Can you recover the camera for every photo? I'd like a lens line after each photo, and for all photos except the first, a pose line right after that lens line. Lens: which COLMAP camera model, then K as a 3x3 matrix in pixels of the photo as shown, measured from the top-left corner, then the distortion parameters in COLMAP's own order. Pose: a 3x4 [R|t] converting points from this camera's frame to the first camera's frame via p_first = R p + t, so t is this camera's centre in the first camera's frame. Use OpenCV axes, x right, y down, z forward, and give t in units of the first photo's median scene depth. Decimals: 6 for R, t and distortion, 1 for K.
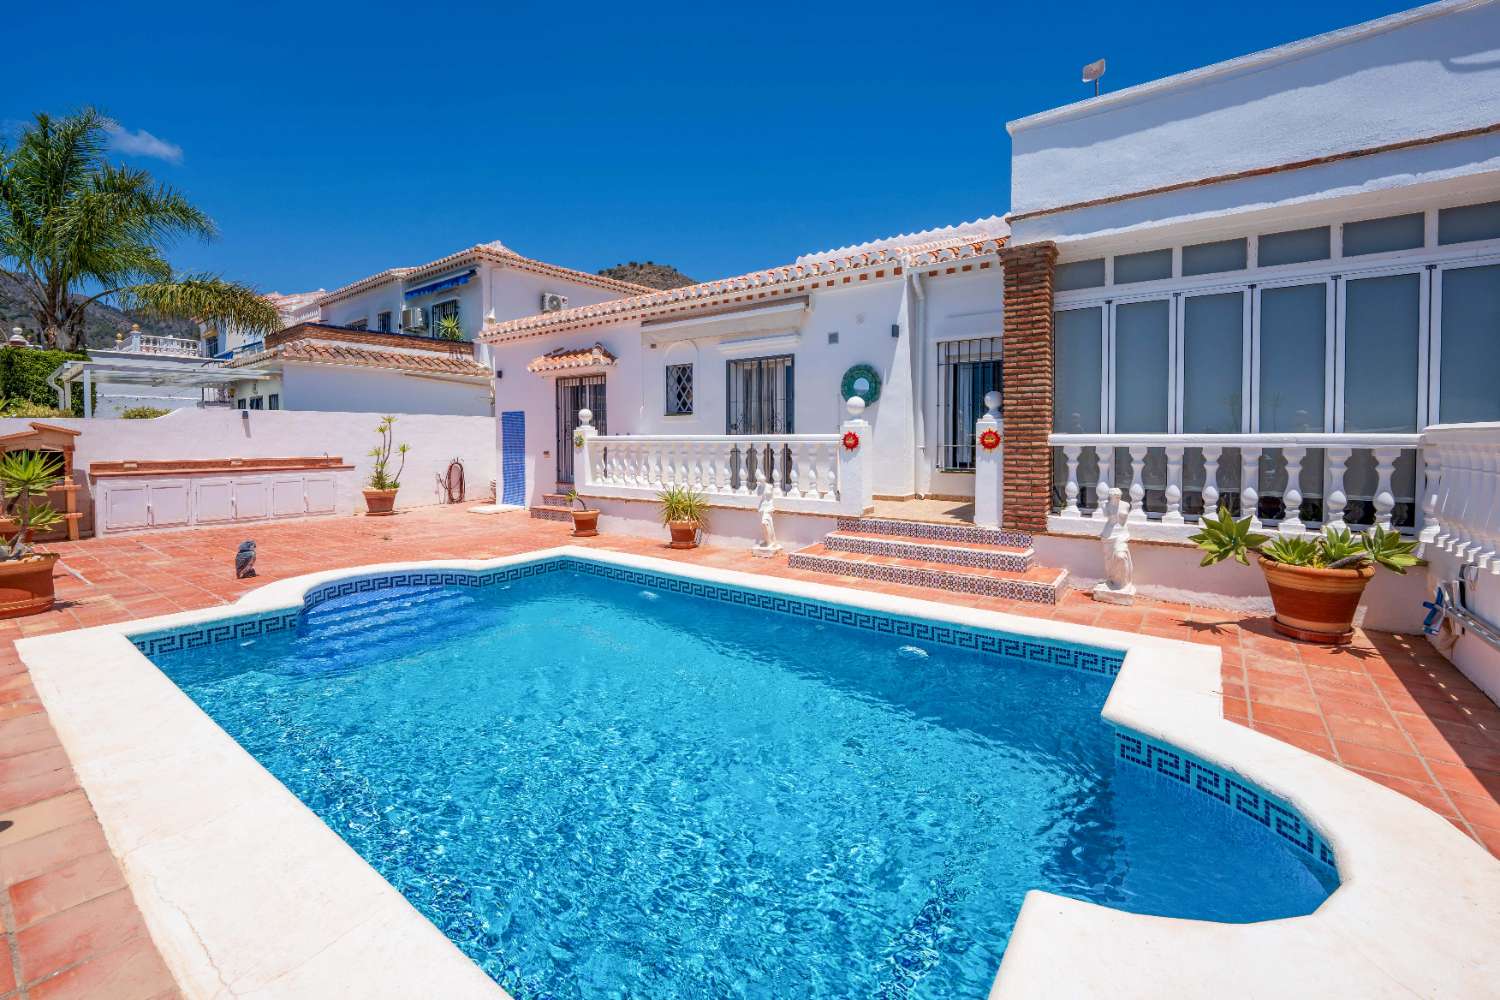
lens RADIAL K [[628.1, 0, 755.0], [0, 628.1, 453.8], [0, 0, 1]] dist [-0.009826, 0.000226]
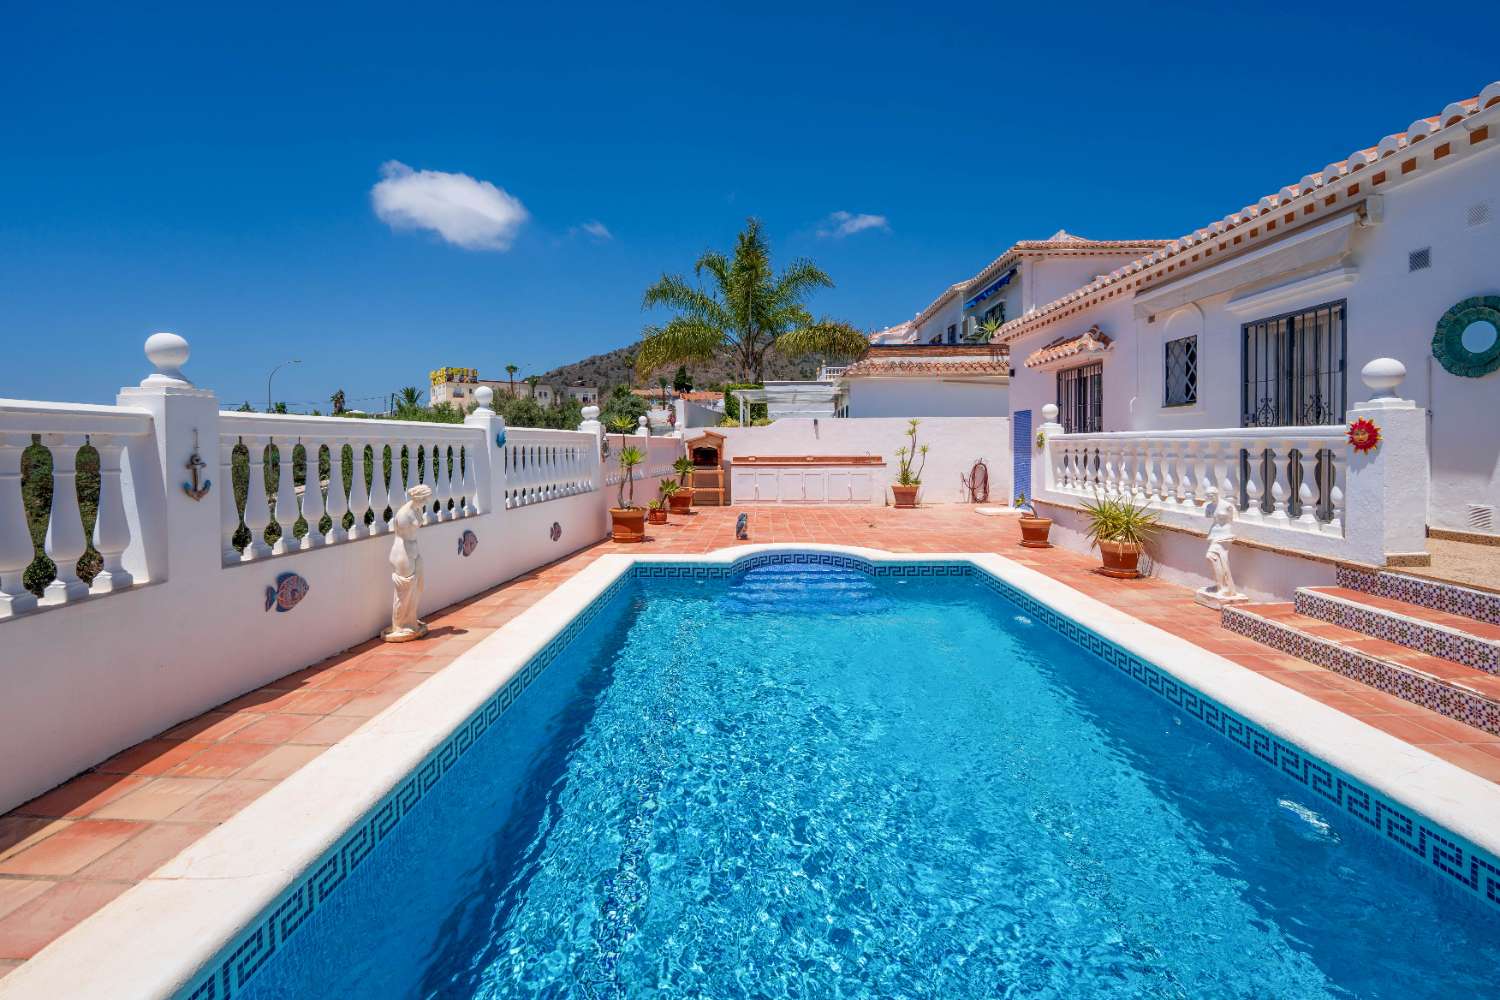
lens RADIAL K [[628.1, 0, 720.2], [0, 628.1, 445.7], [0, 0, 1]] dist [-0.009826, 0.000226]
pose [[0.547440, 0.001968, -0.836842, 0.208297], [-0.017022, 0.999817, -0.008784, 0.002858], [0.836672, 0.019054, 0.547373, 0.127579]]
